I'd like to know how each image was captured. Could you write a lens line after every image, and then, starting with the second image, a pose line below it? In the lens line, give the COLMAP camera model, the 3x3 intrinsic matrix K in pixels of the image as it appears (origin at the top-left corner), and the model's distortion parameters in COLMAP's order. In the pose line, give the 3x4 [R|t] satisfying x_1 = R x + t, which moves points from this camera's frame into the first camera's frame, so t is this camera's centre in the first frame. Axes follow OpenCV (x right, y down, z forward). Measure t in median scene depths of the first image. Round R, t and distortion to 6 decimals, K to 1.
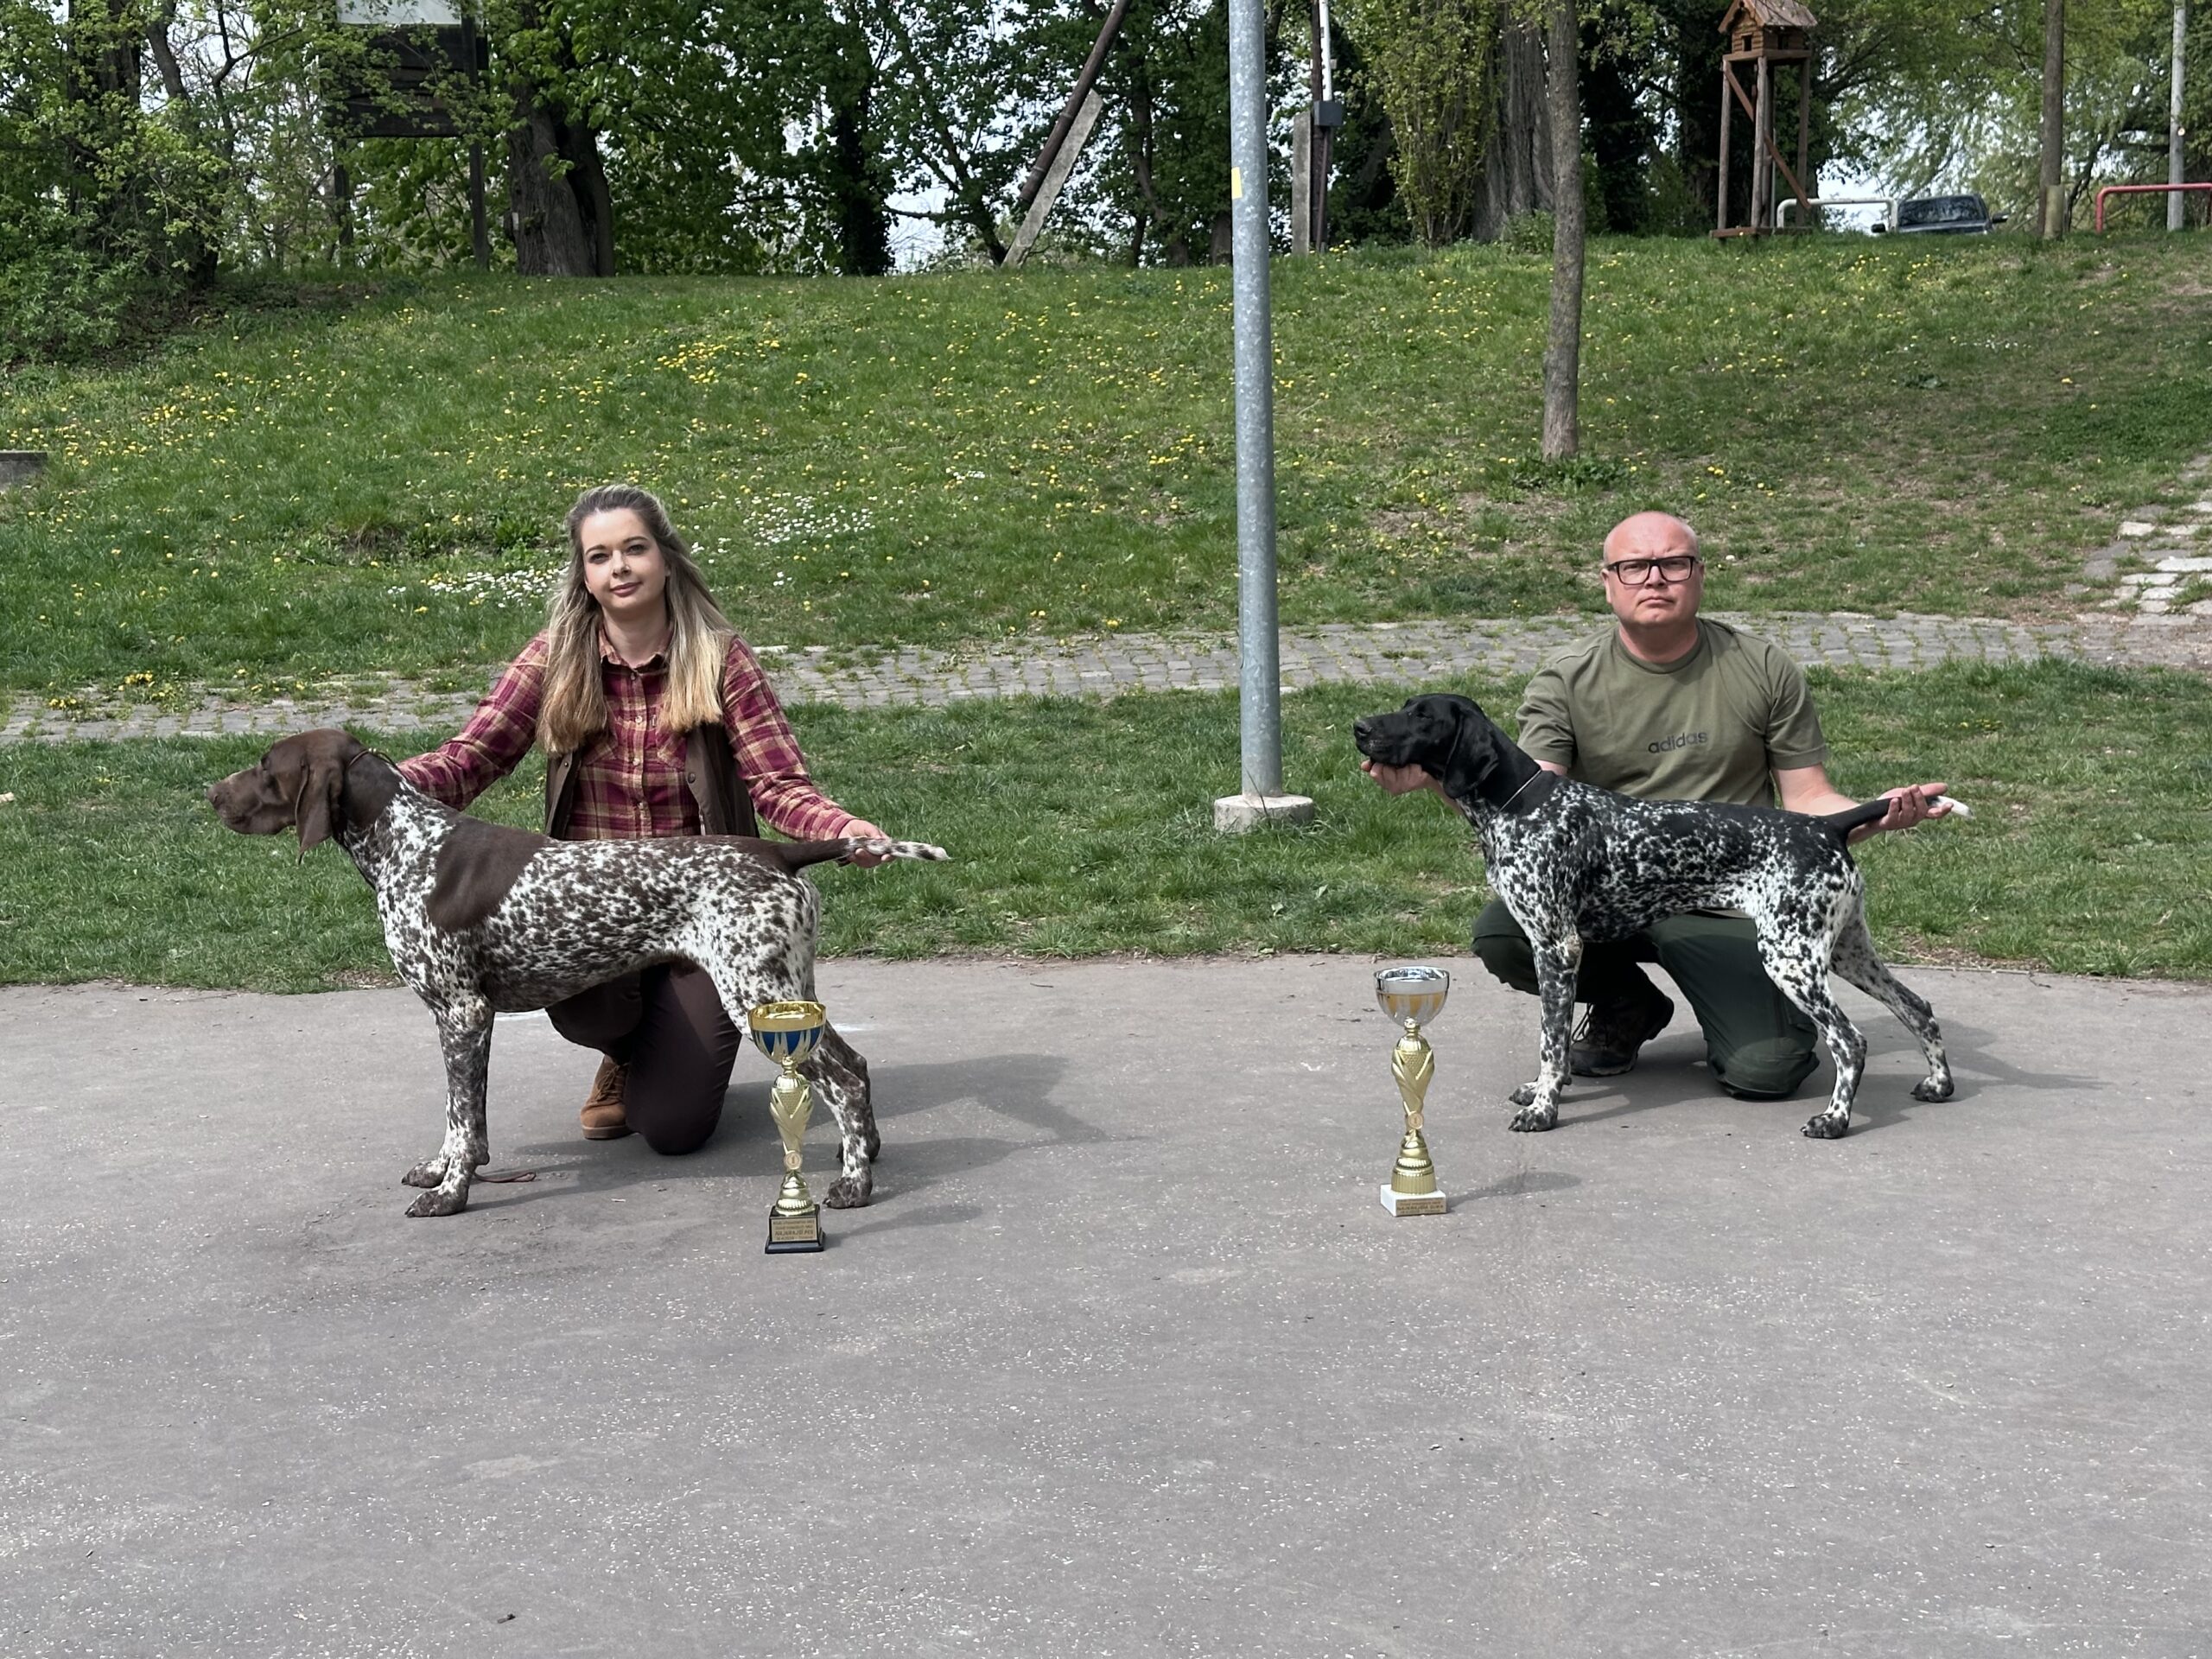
lens RADIAL K [[3084.1, 0, 1065.3], [0, 3084.1, 809.2], [0, 0, 1]] dist [0.140873, 0.000000]
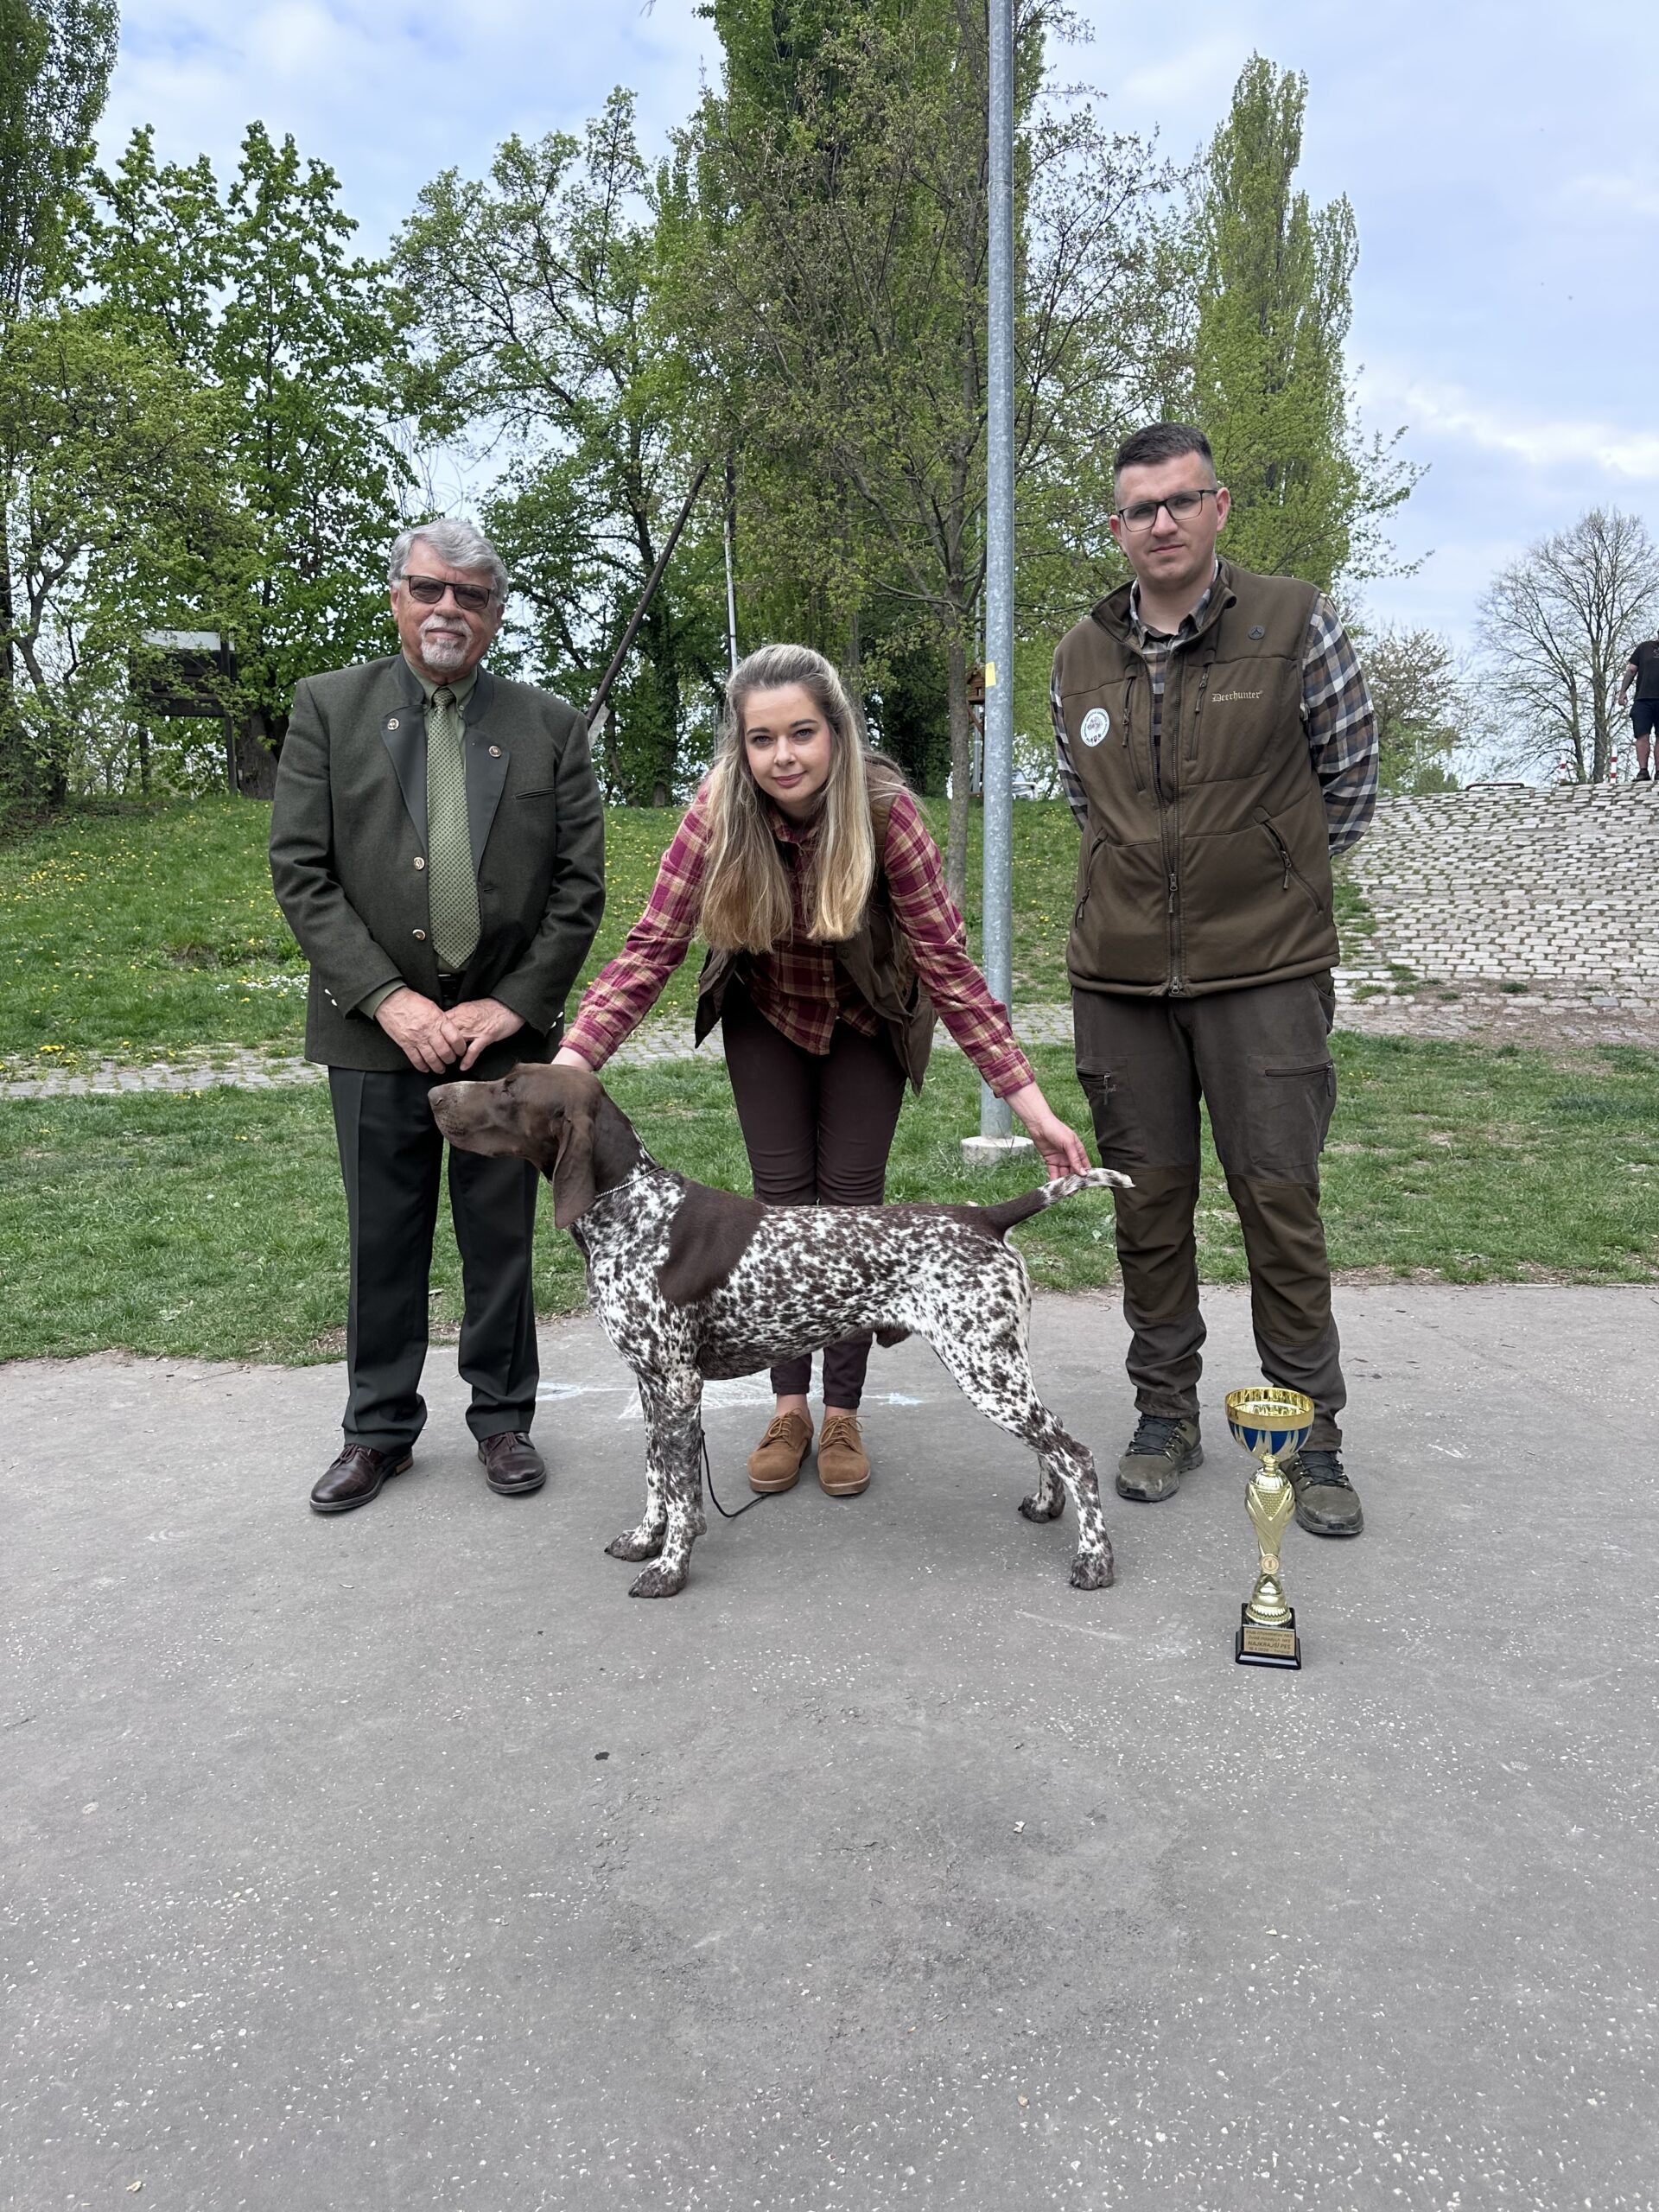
lens RADIAL K [[1562.2, 0, 830.6], [0, 1562.2, 1095.0], [0, 0, 1]] dist [0.028576, -0.035414]
pose [[0.978994, -0.011050, 0.203590, -0.075151], [0.012153, 0.999917, -0.004167, -0.010947], [-0.203527, 0.006554, 0.979047, 0.186148]]
